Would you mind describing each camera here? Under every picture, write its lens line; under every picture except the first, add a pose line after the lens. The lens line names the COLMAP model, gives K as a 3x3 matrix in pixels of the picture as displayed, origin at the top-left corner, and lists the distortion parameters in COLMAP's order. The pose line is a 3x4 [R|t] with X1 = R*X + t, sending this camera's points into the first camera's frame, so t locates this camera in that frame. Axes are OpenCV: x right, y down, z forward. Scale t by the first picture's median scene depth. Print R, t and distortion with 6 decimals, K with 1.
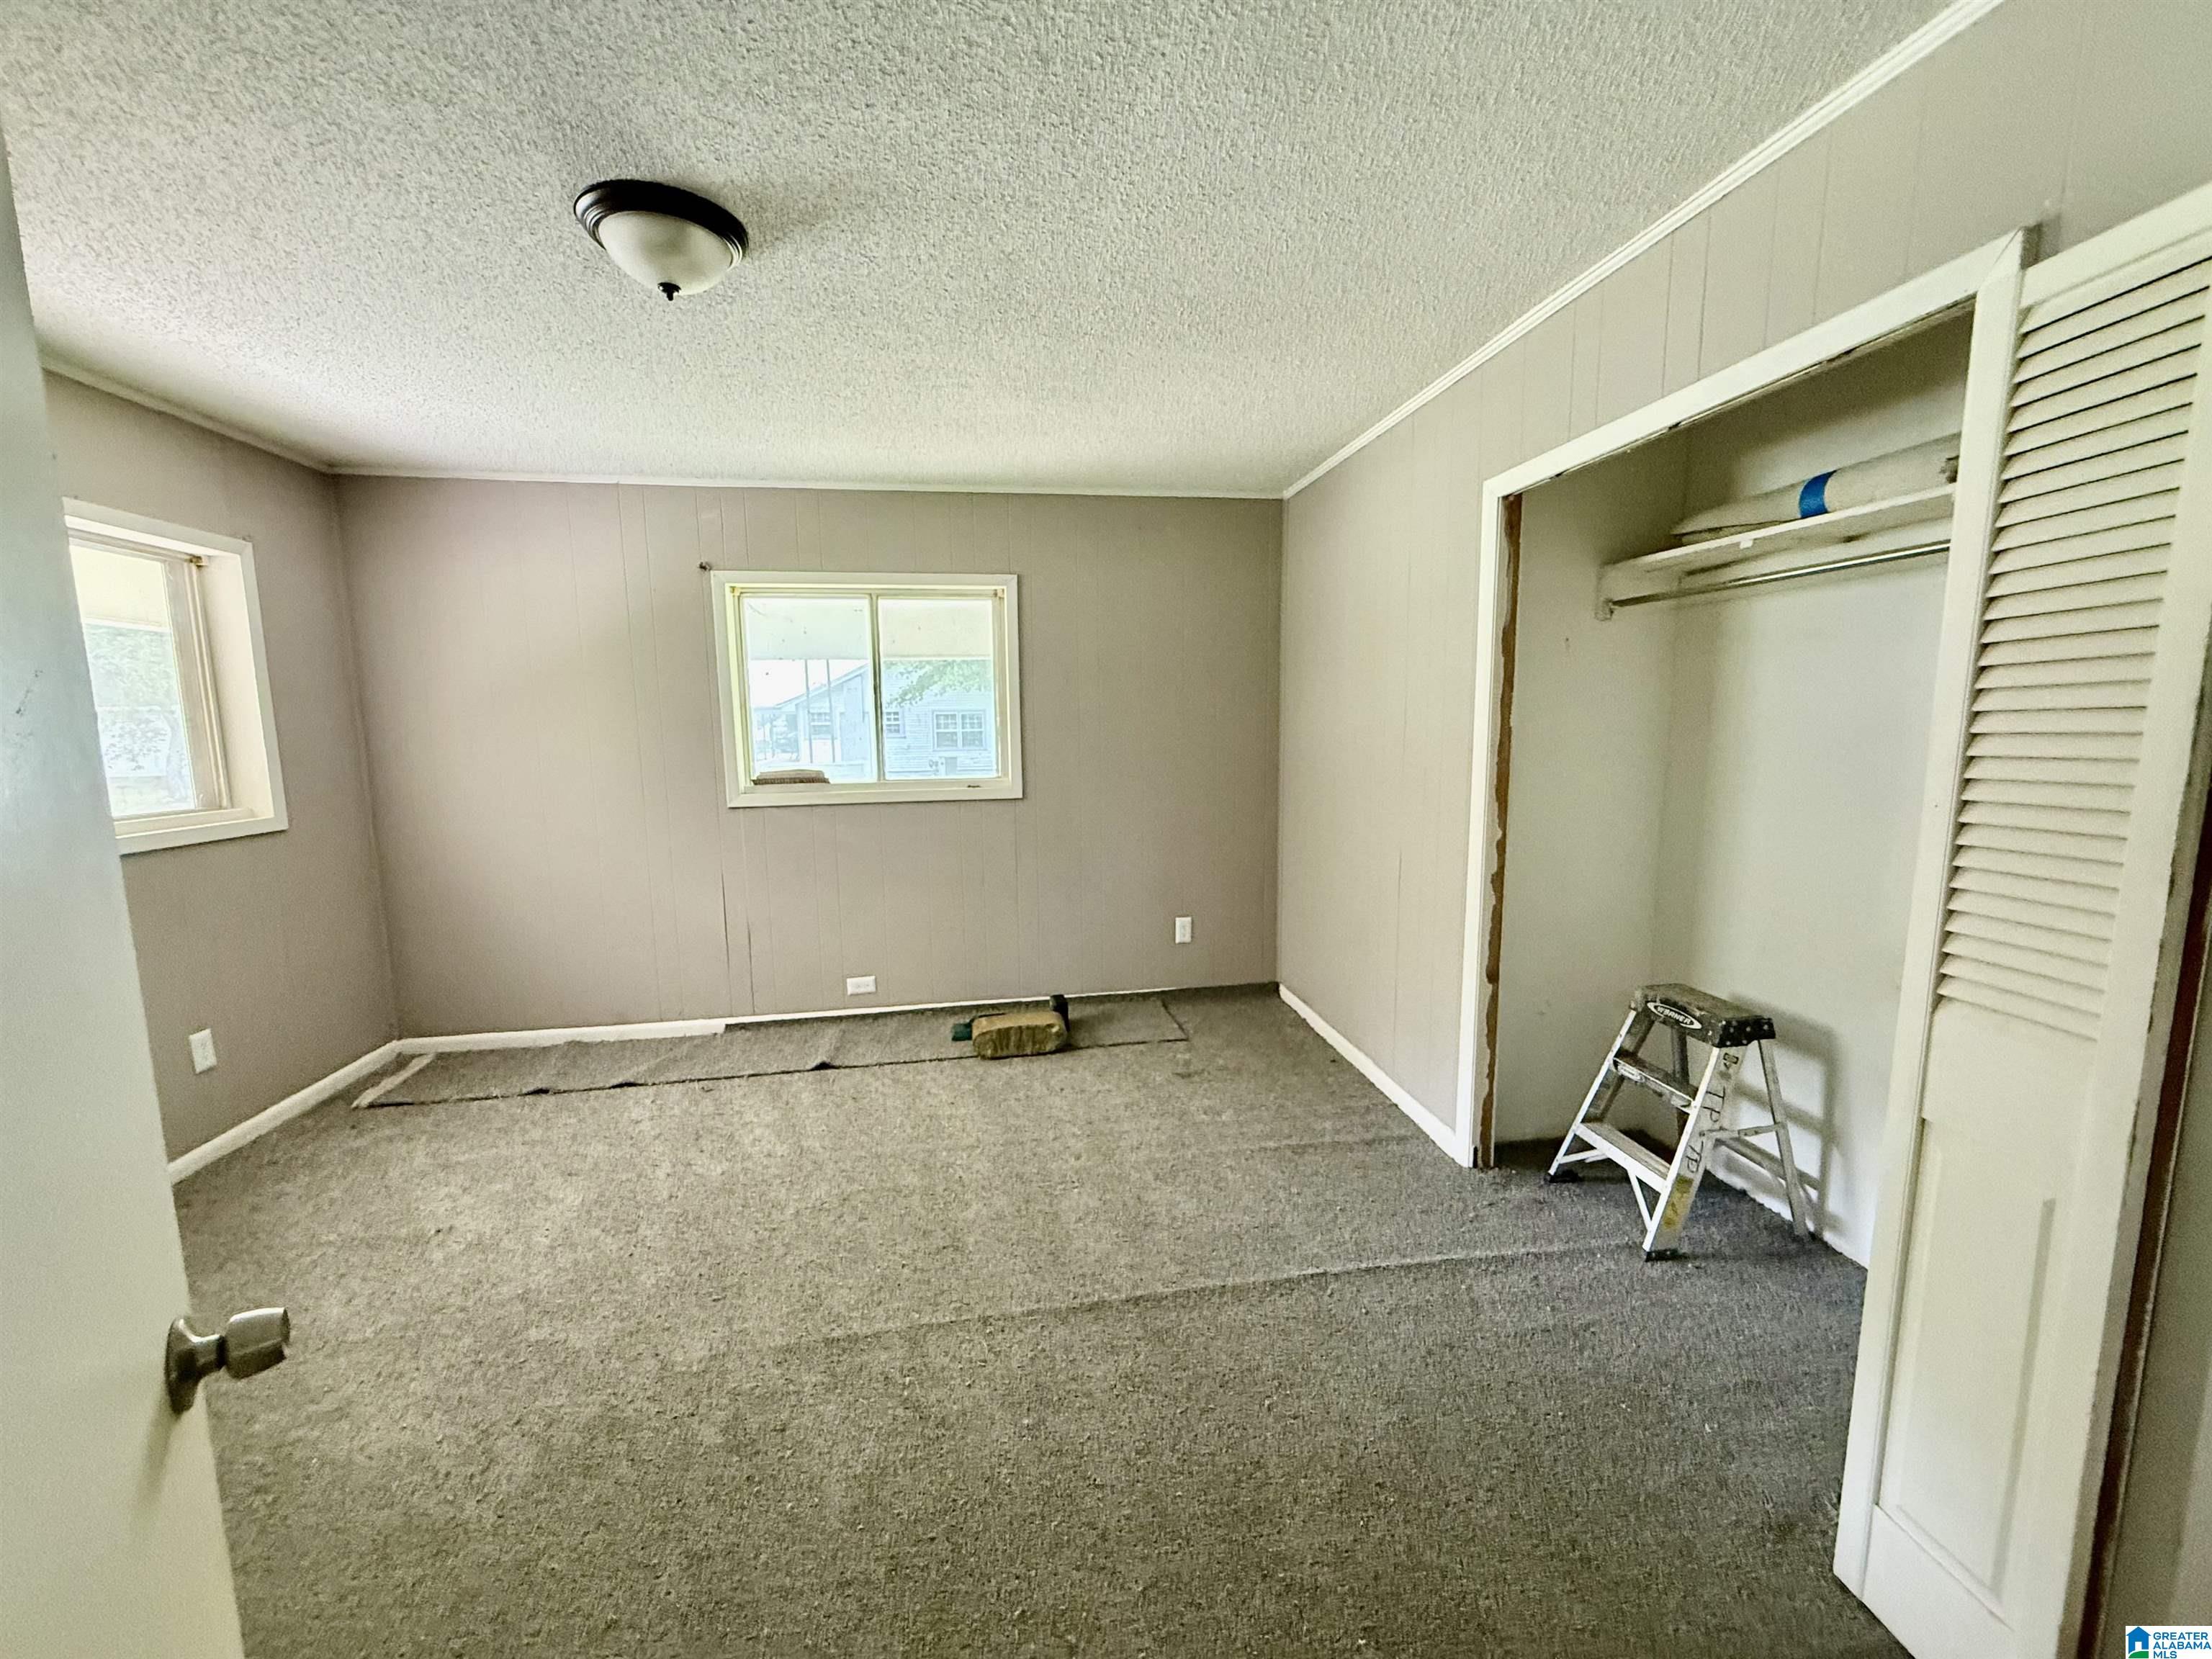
lens RADIAL K [[887.8, 0, 1107.6], [0, 887.8, 830.0], [0, 0, 1]] dist [-0.001444, 0.001428]
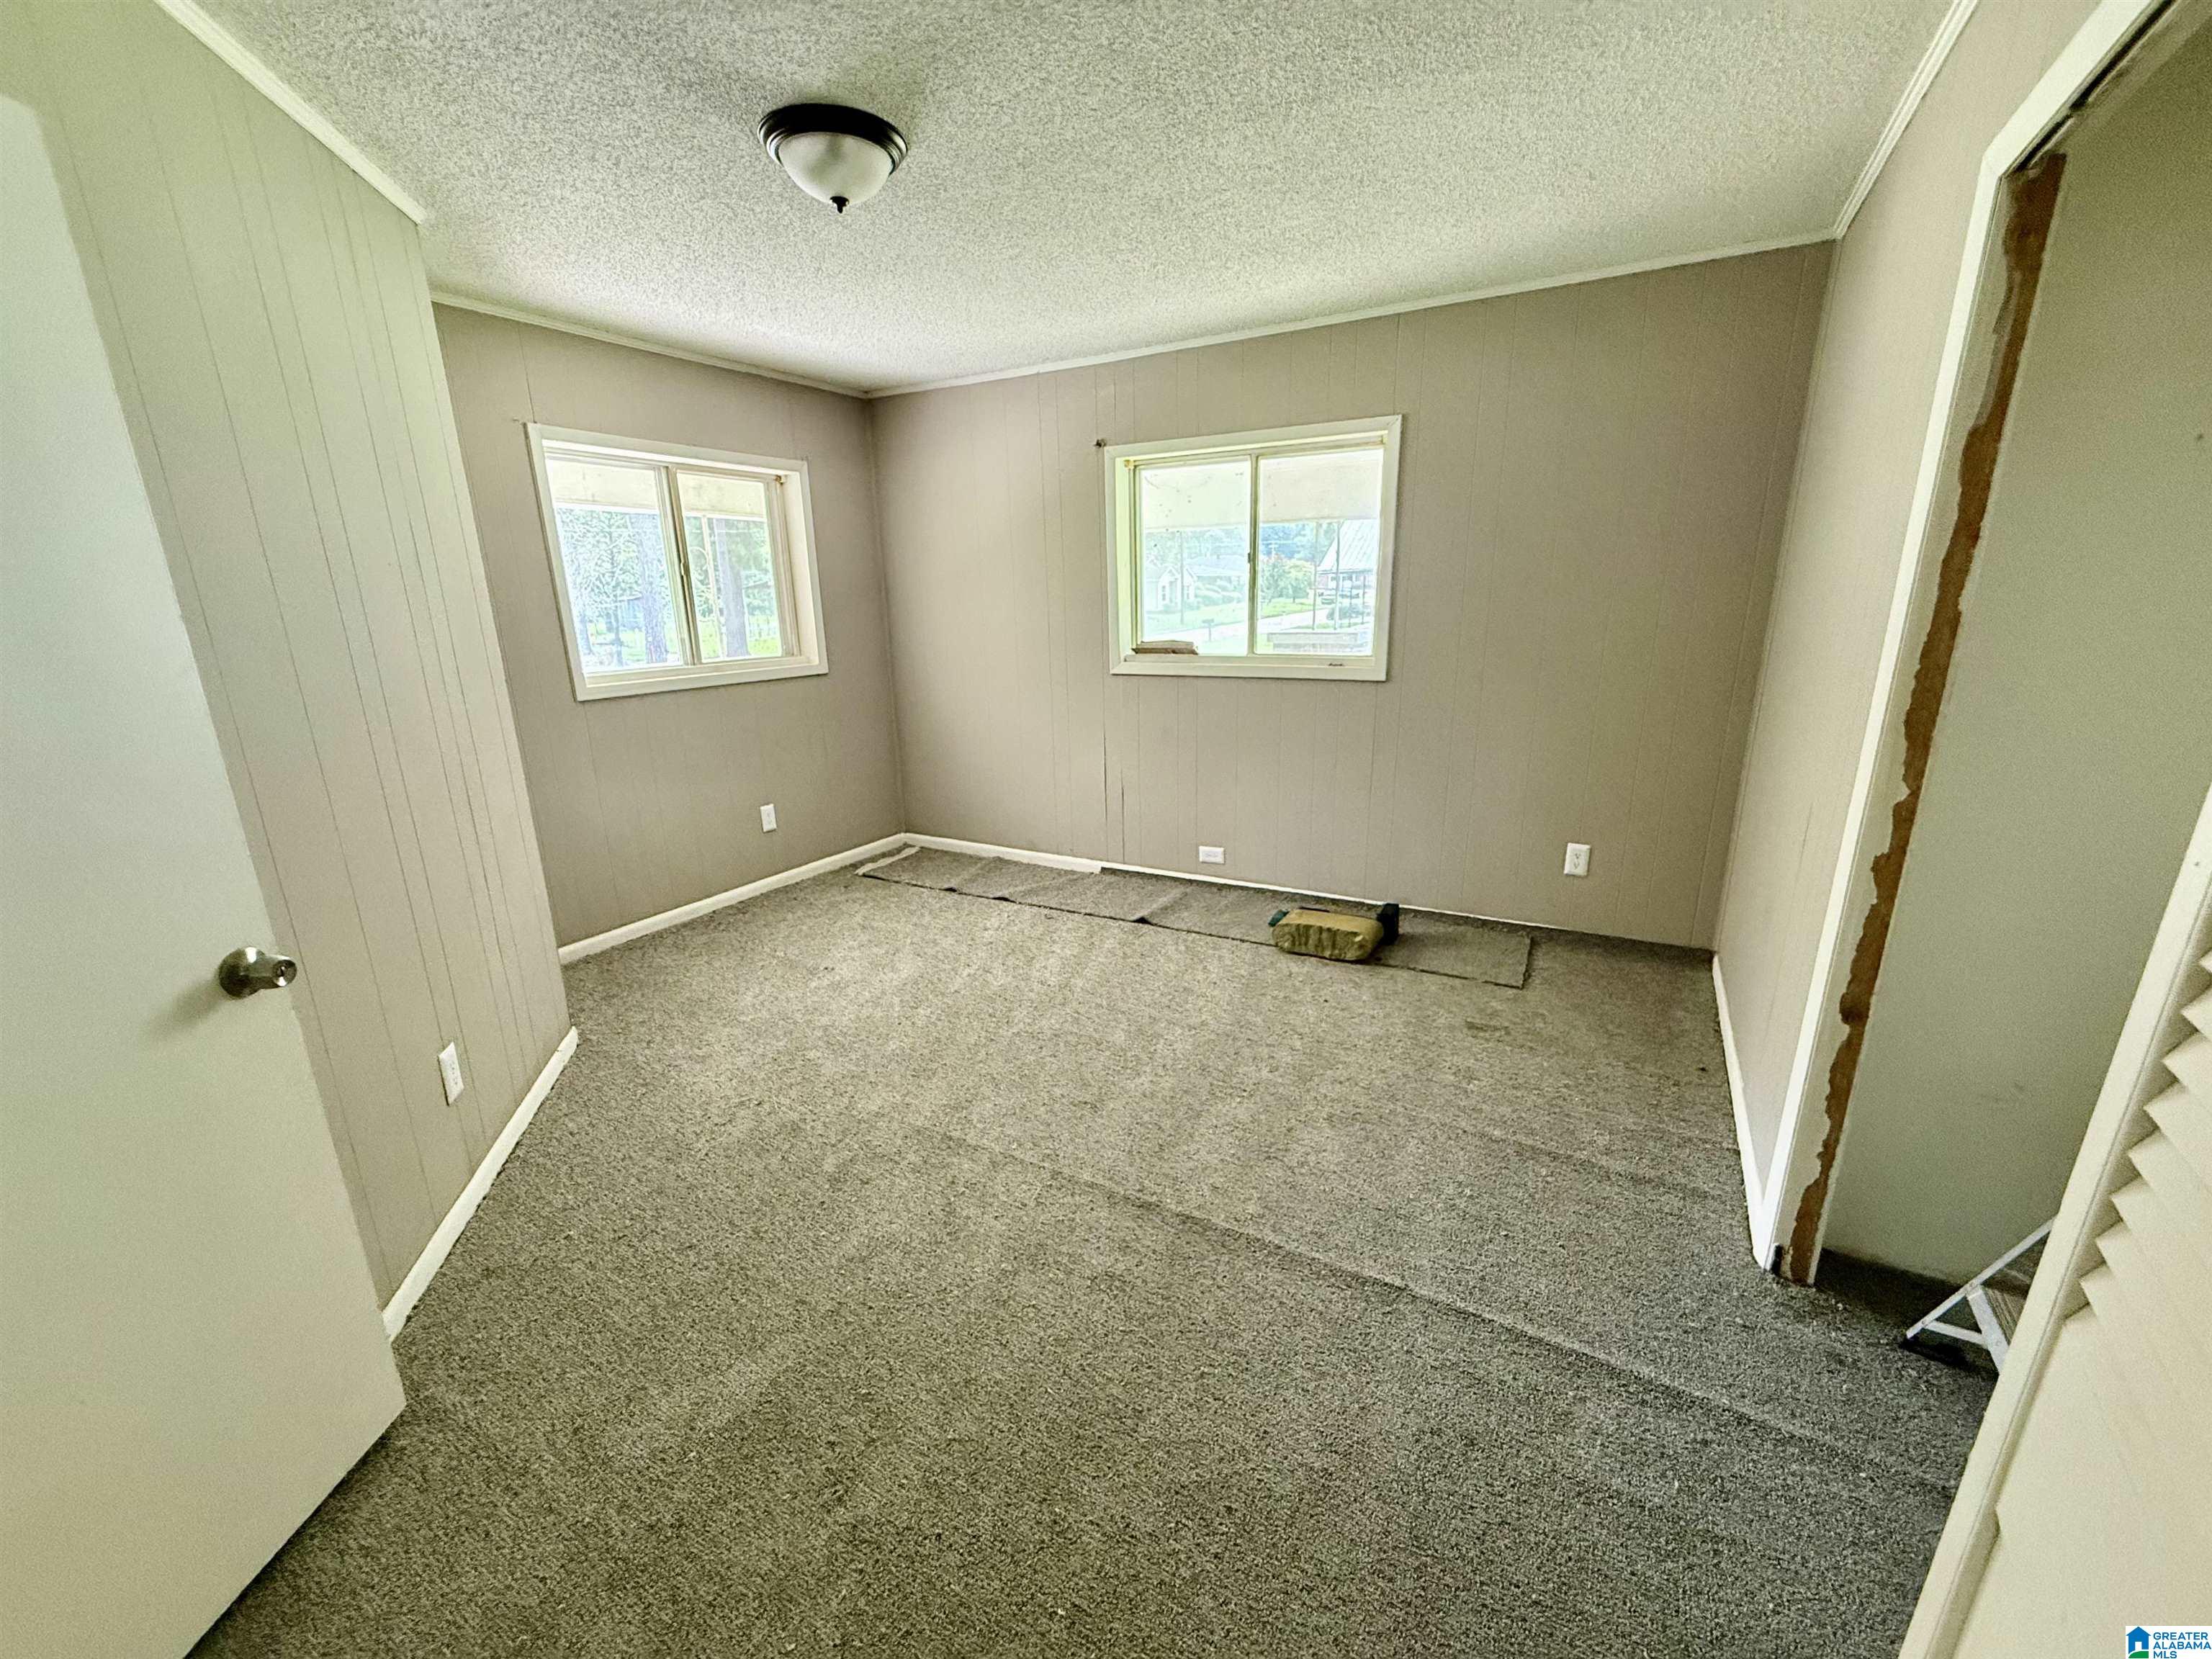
lens RADIAL K [[887.8, 0, 1103.4], [0, 887.8, 832.5], [0, 0, 1]] dist [-0.001444, 0.001428]
pose [[0.777624, 0.163745, -0.607032, 0.298029], [-0.068255, 0.981770, 0.177394, -0.030425], [0.625014, -0.096513, 0.774624, 0.145193]]
